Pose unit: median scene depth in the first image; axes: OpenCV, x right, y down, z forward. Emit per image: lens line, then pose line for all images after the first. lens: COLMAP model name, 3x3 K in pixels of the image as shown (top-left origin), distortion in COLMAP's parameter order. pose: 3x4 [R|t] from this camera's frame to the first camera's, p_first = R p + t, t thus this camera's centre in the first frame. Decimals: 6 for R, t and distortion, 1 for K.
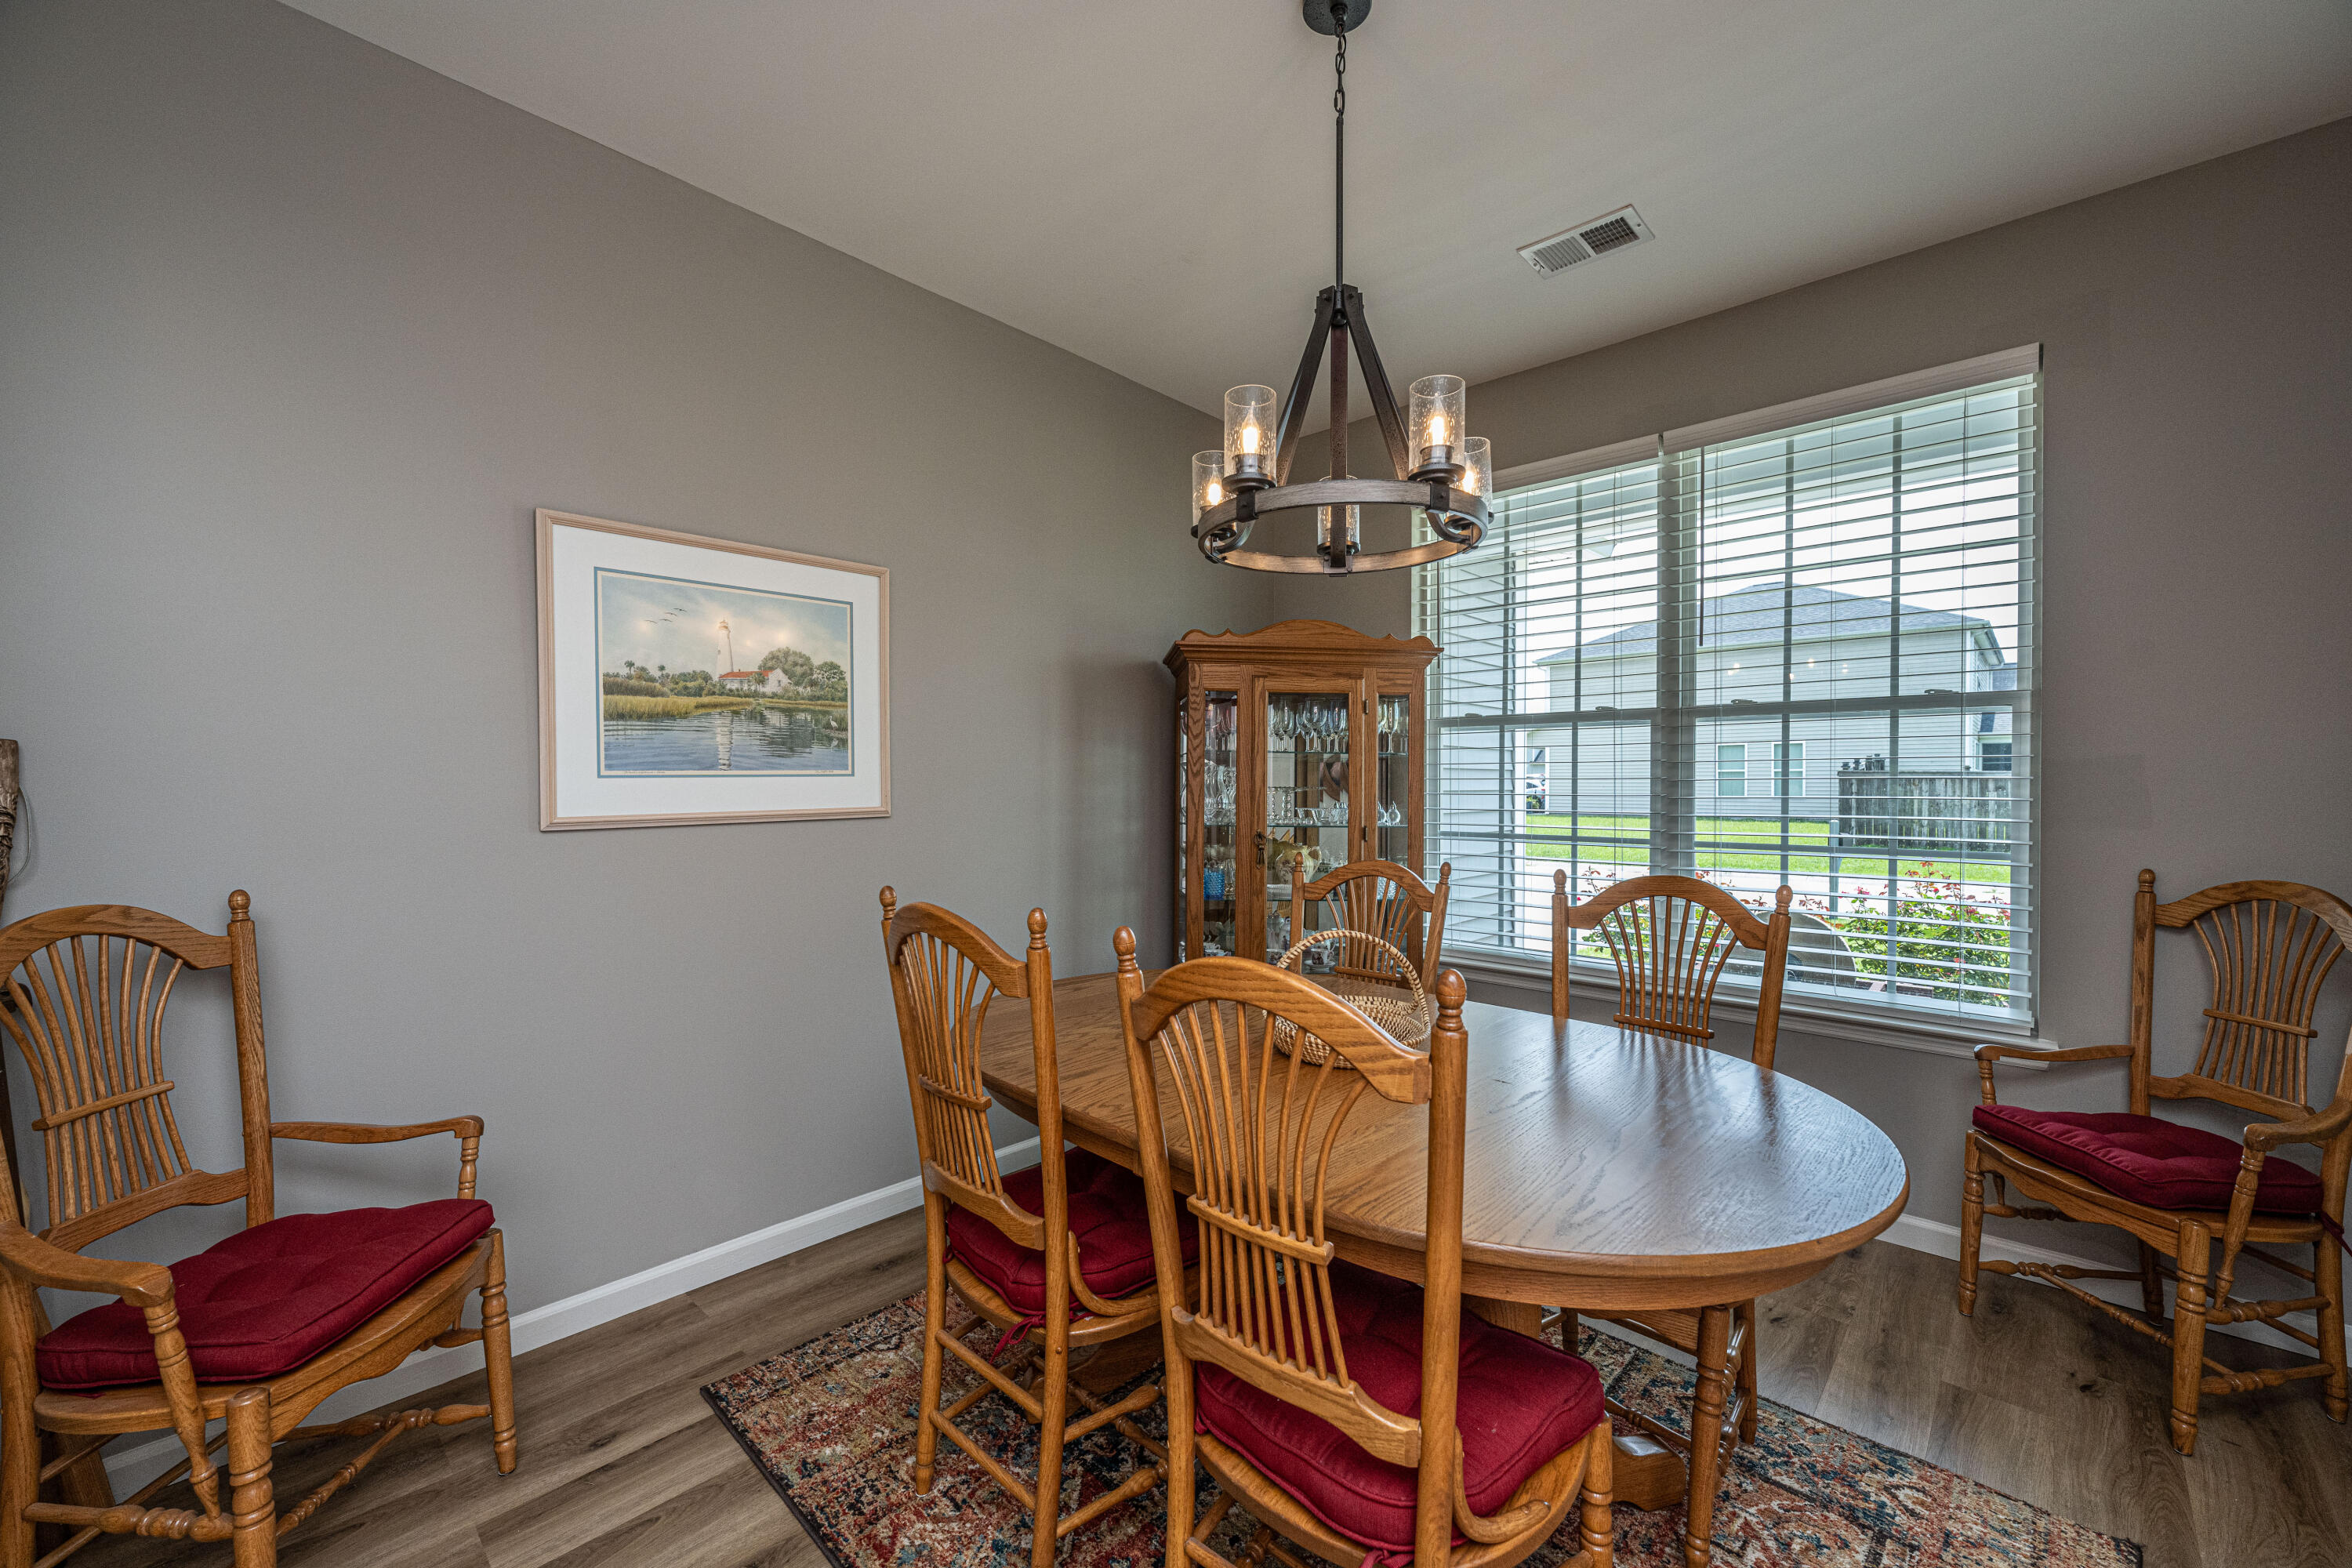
lens RADIAL K [[942.8, 0, 1183.0], [0, 942.8, 786.7], [0, 0, 1]] dist [-0.002366, 0.000153]
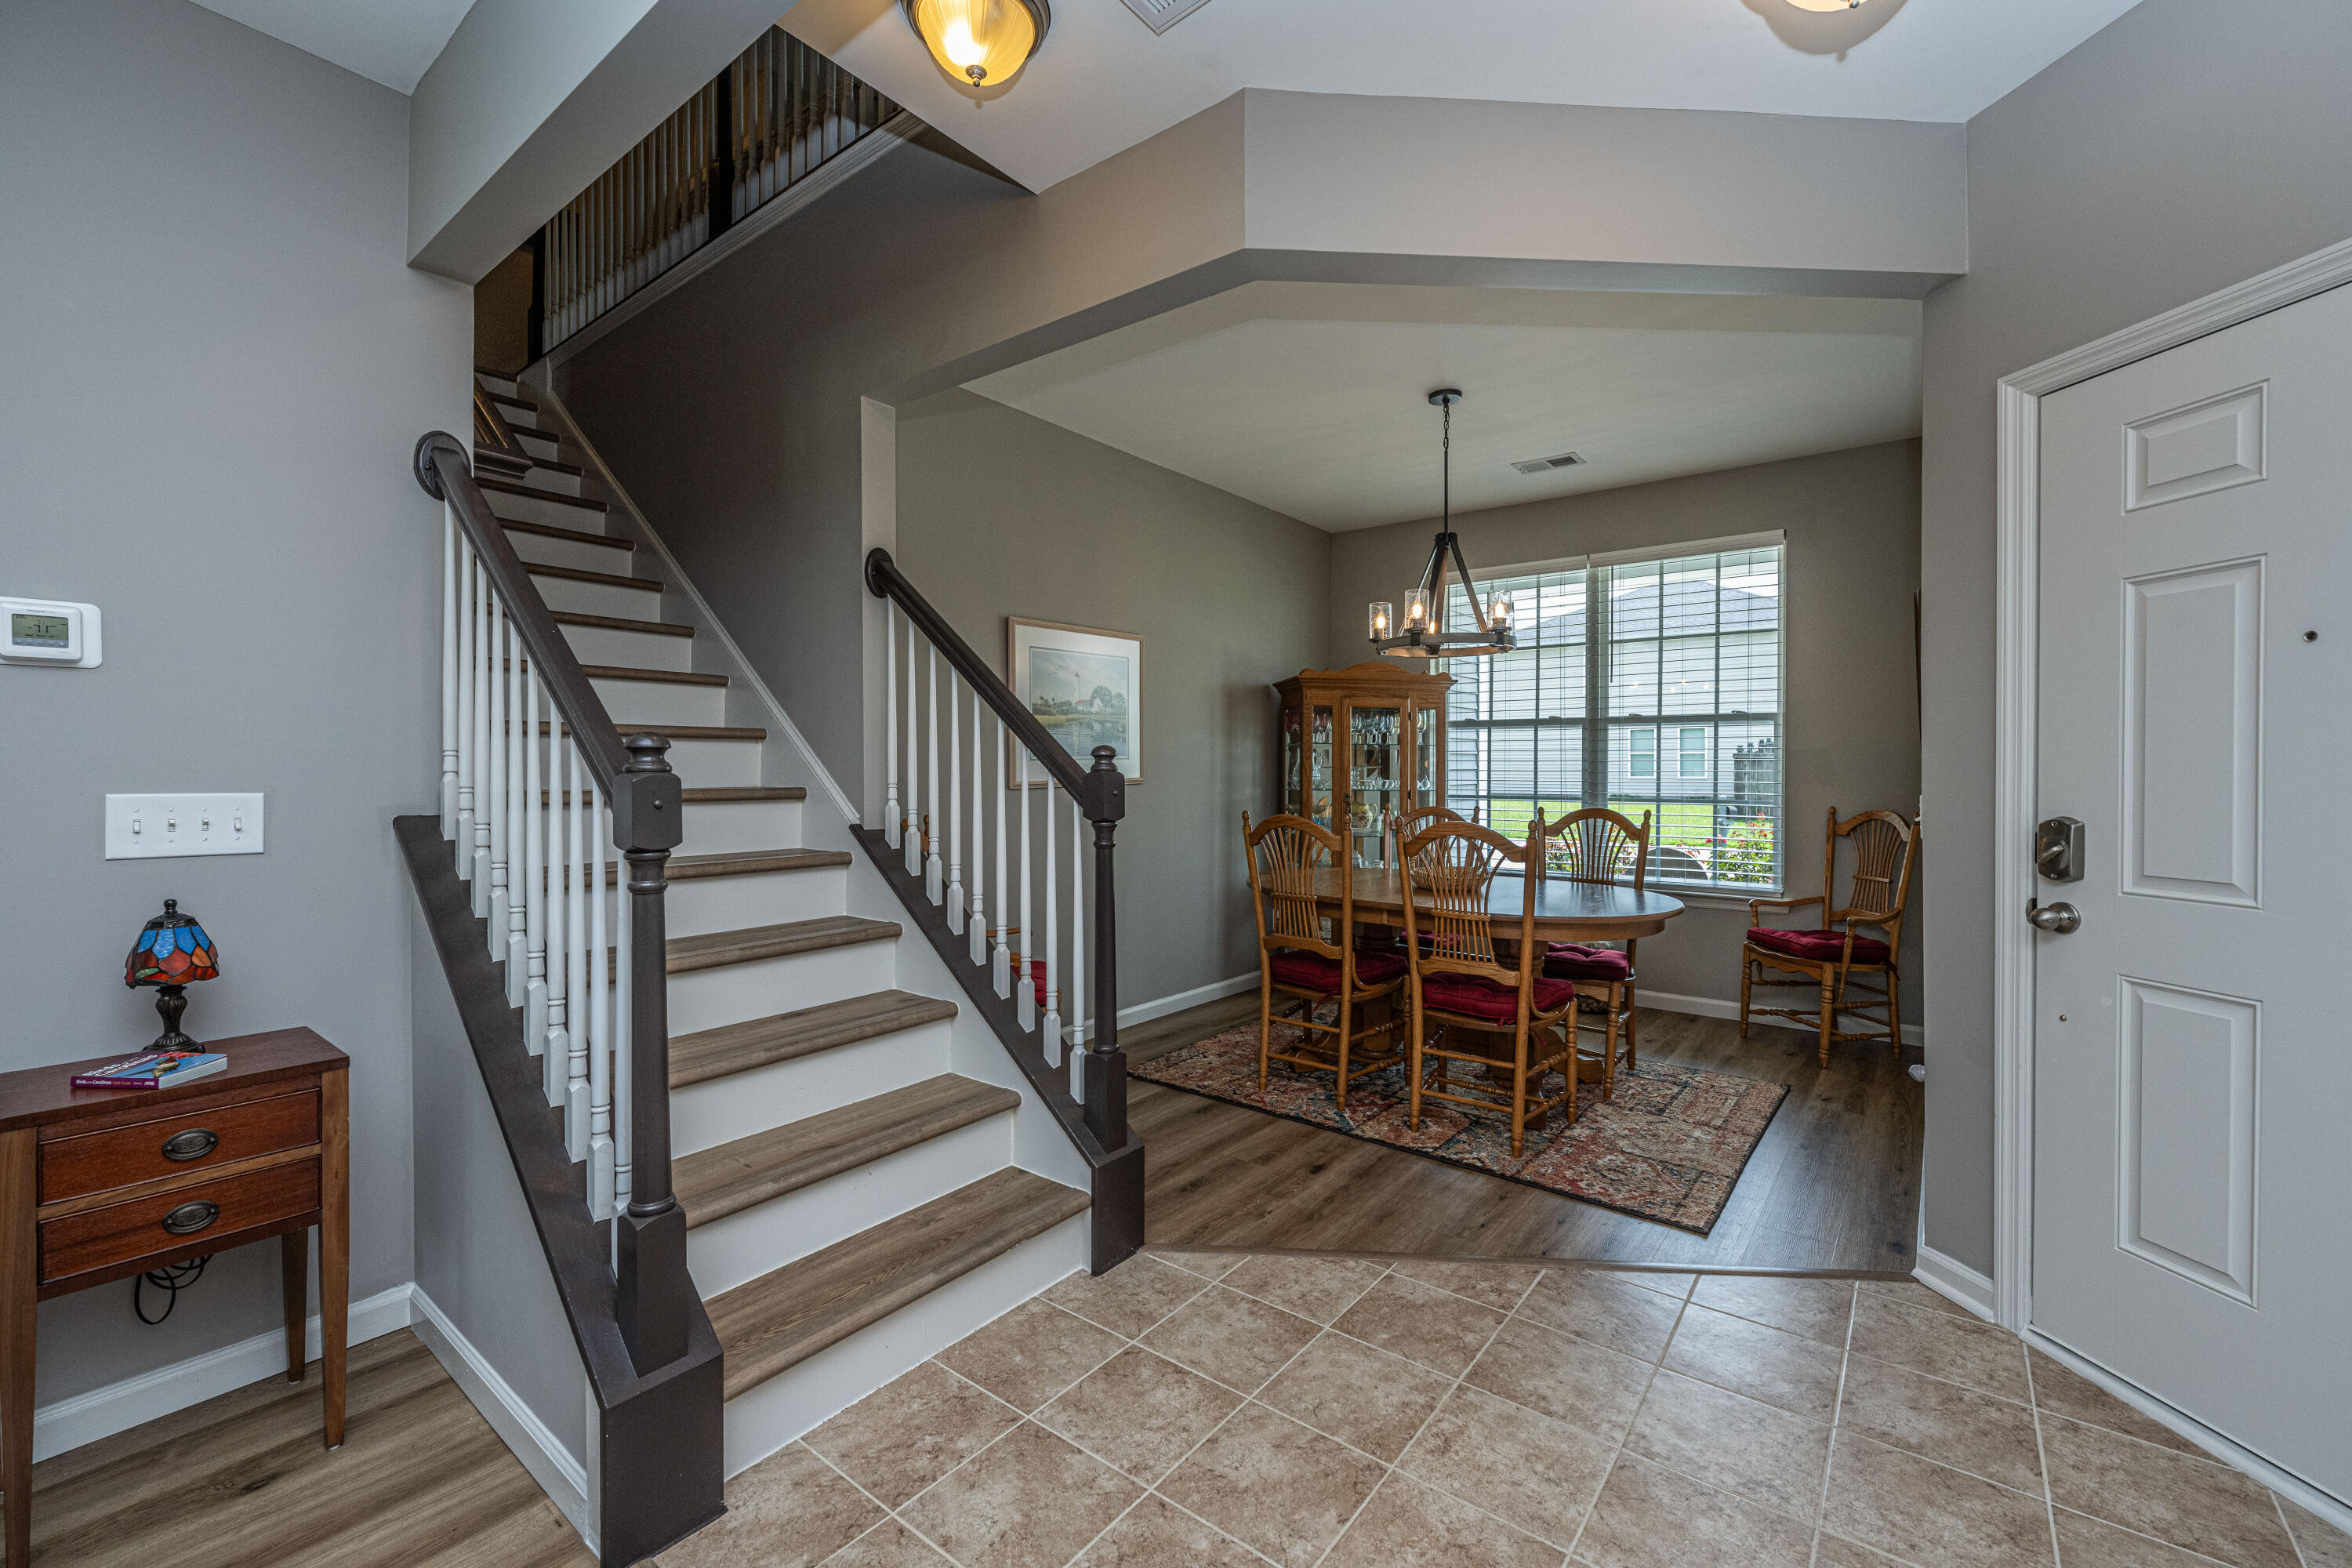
lens RADIAL K [[942.8, 0, 1177.0], [0, 942.8, 773.5], [0, 0, 1]] dist [-0.002366, 0.000153]
pose [[0.997690, -0.002250, 0.067890, -0.380710], [0.001989, 0.999990, 0.003917, 0.007275], [-0.067898, -0.003773, 0.997685, -0.704233]]
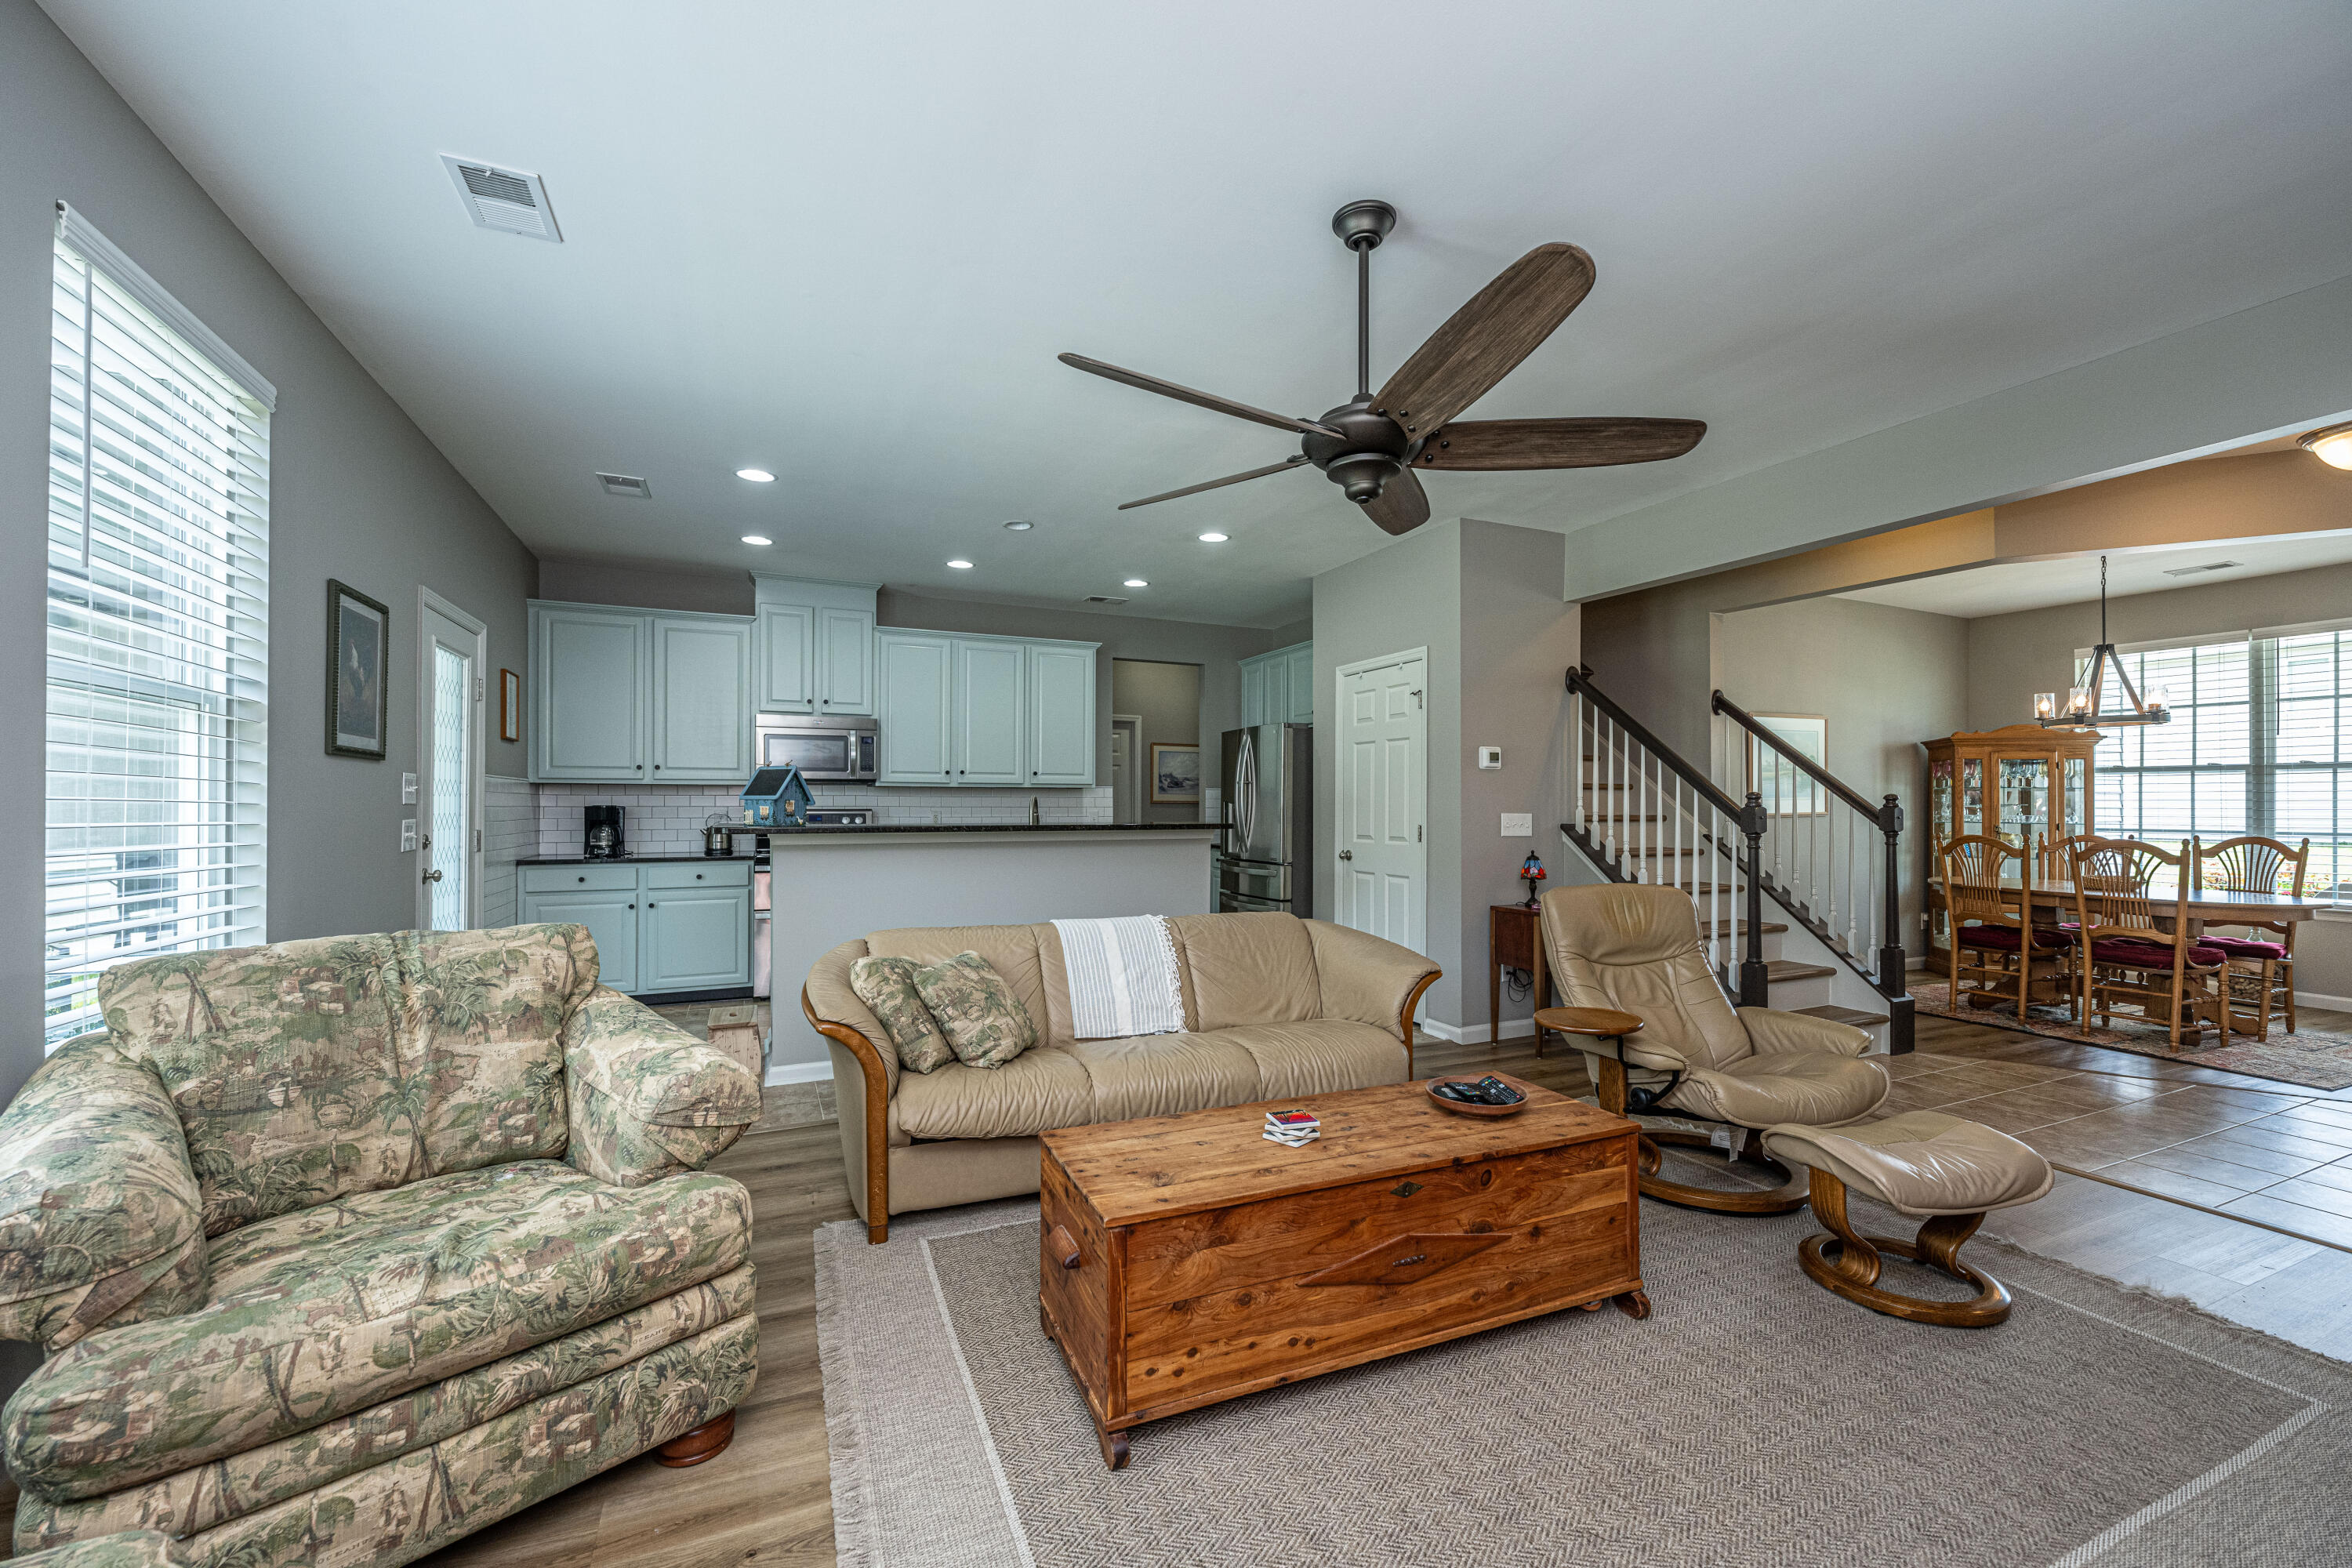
lens RADIAL K [[942.8, 0, 1190.3], [0, 942.8, 795.7], [0, 0, 1]] dist [-0.002366, 0.000153]
pose [[0.924093, -0.002226, -0.382161, -0.929226], [-0.002184, 0.999936, -0.011105, 0.009828], [0.382161, 0.011097, 0.924029, -1.947657]]
